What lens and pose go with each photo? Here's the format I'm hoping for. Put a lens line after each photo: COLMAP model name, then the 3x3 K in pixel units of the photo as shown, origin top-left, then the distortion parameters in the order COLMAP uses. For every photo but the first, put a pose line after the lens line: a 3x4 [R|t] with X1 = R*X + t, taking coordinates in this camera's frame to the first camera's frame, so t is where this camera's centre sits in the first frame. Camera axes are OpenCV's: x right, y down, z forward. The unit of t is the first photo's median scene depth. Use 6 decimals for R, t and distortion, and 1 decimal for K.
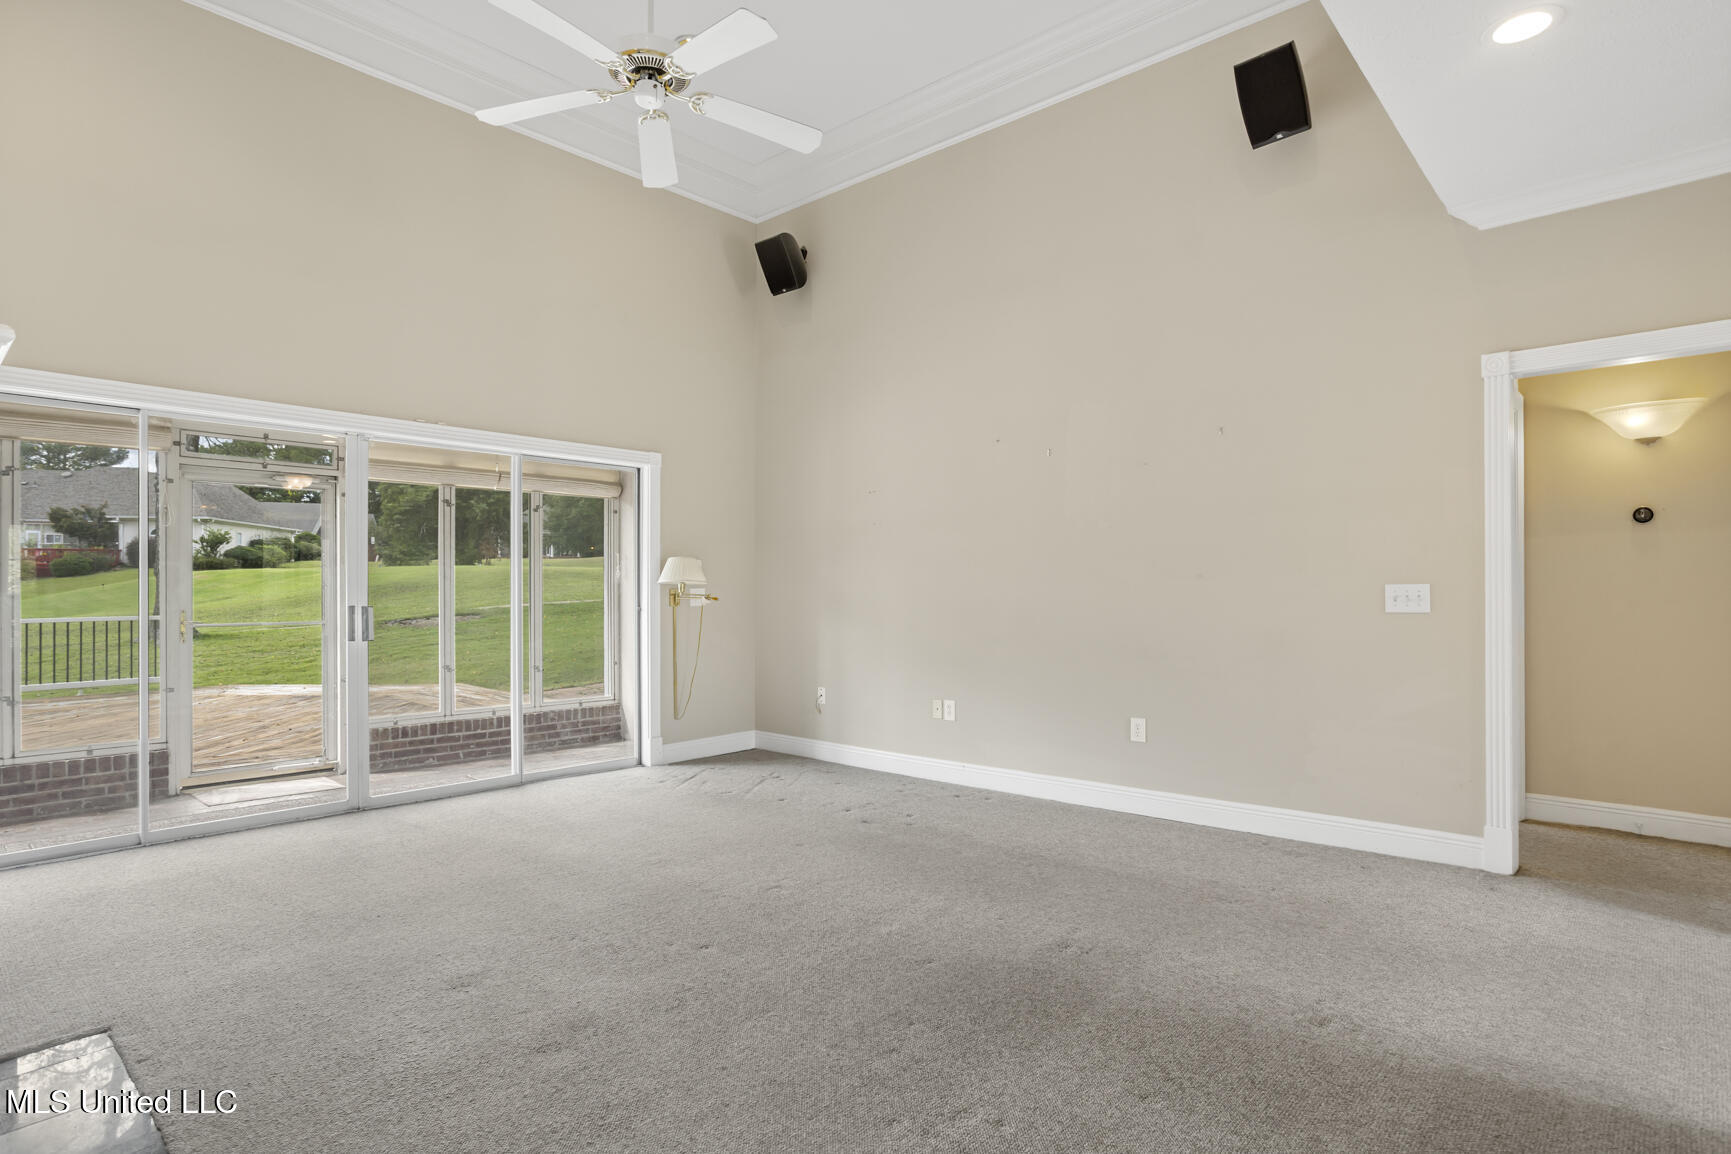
lens RADIAL K [[913.1, 0, 872.8], [0, 913.1, 580.7], [0, 0, 1]] dist [-0.026545, -0.000061]
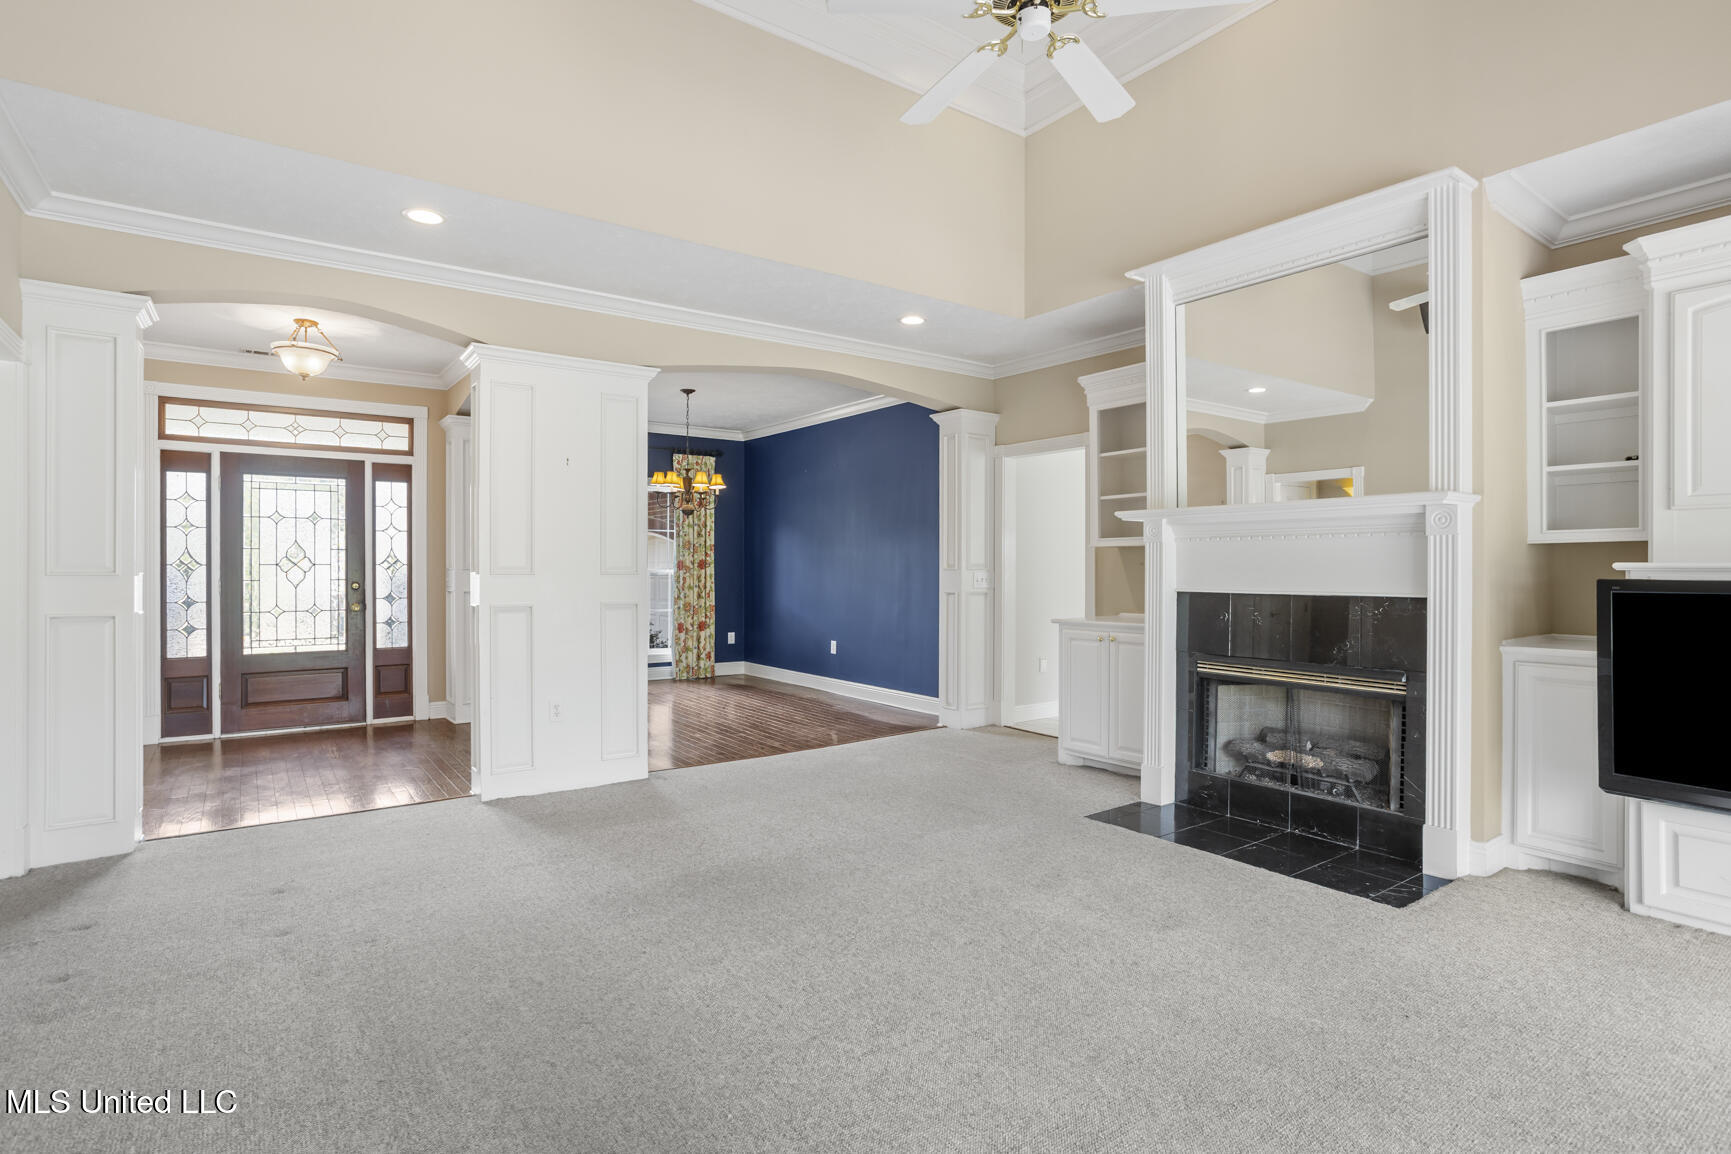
lens RADIAL K [[846.7, 0, 839.3], [0, 846.7, 579.0], [0, 0, 1]] dist [-0.044583, 0.015146]
pose [[-0.970956, 0.002280, 0.239248, -0.201396], [0.002615, 0.999996, 0.001084, 0.002130], [-0.239245, 0.001678, -0.970958, 1.439678]]
